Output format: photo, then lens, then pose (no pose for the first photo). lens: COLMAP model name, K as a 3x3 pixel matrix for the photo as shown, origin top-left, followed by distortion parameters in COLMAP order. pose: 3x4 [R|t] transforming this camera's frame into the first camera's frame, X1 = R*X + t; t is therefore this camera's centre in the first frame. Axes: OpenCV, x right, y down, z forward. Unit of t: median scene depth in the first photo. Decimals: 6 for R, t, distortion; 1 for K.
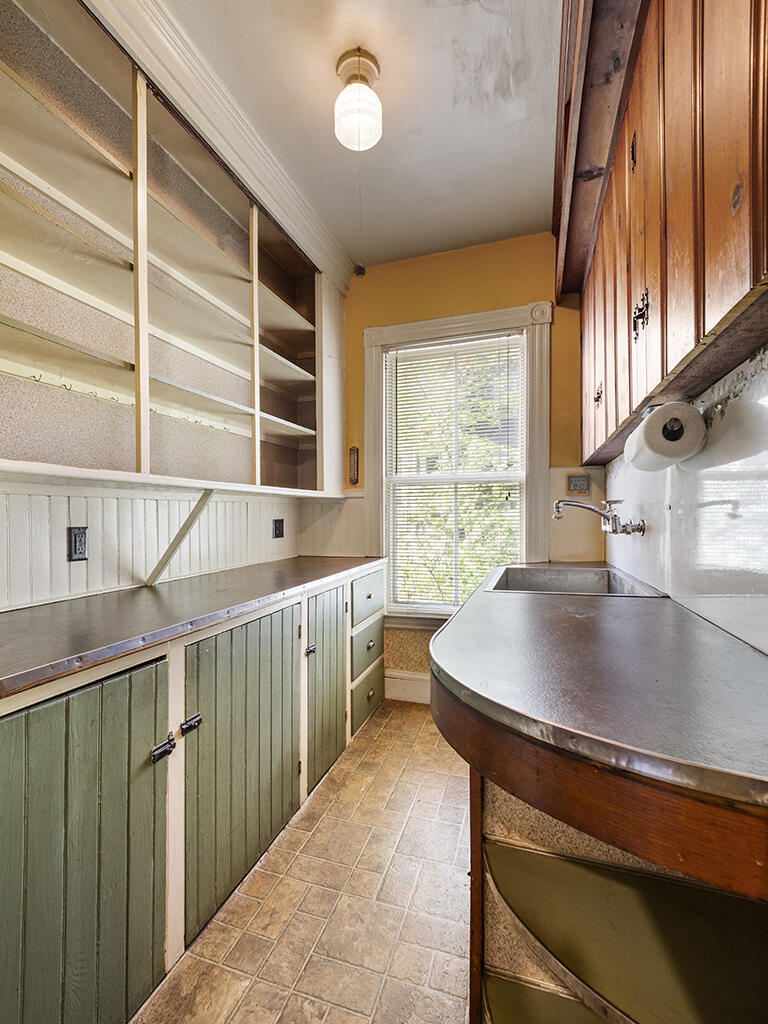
lens RADIAL K [[454.3, 0, 382.1], [0, 454.3, 513.4], [0, 0, 1]] dist [0.002525, 0.000196]
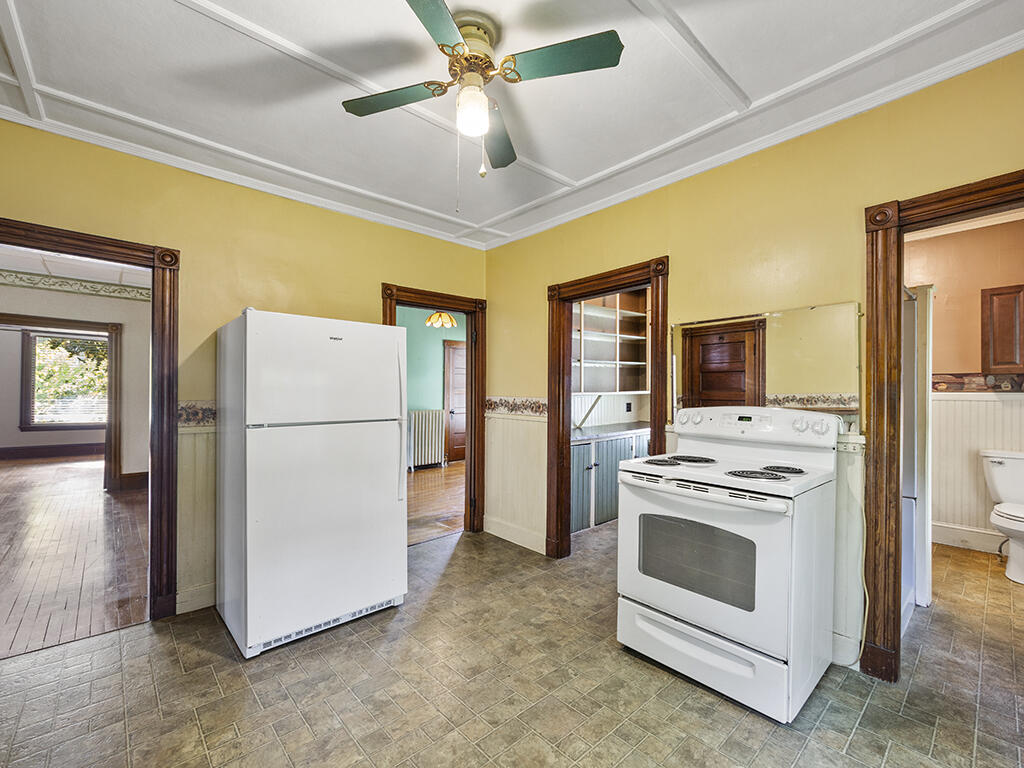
lens RADIAL K [[454.3, 0, 510.5], [0, 454.3, 384.3], [0, 0, 1]] dist [0.002525, 0.000196]
pose [[0.866515, 0.009835, -0.499054, 0.529579], [-0.008261, 0.999952, 0.005362, -0.123622], [0.499082, -0.000524, 0.866554, -1.671270]]
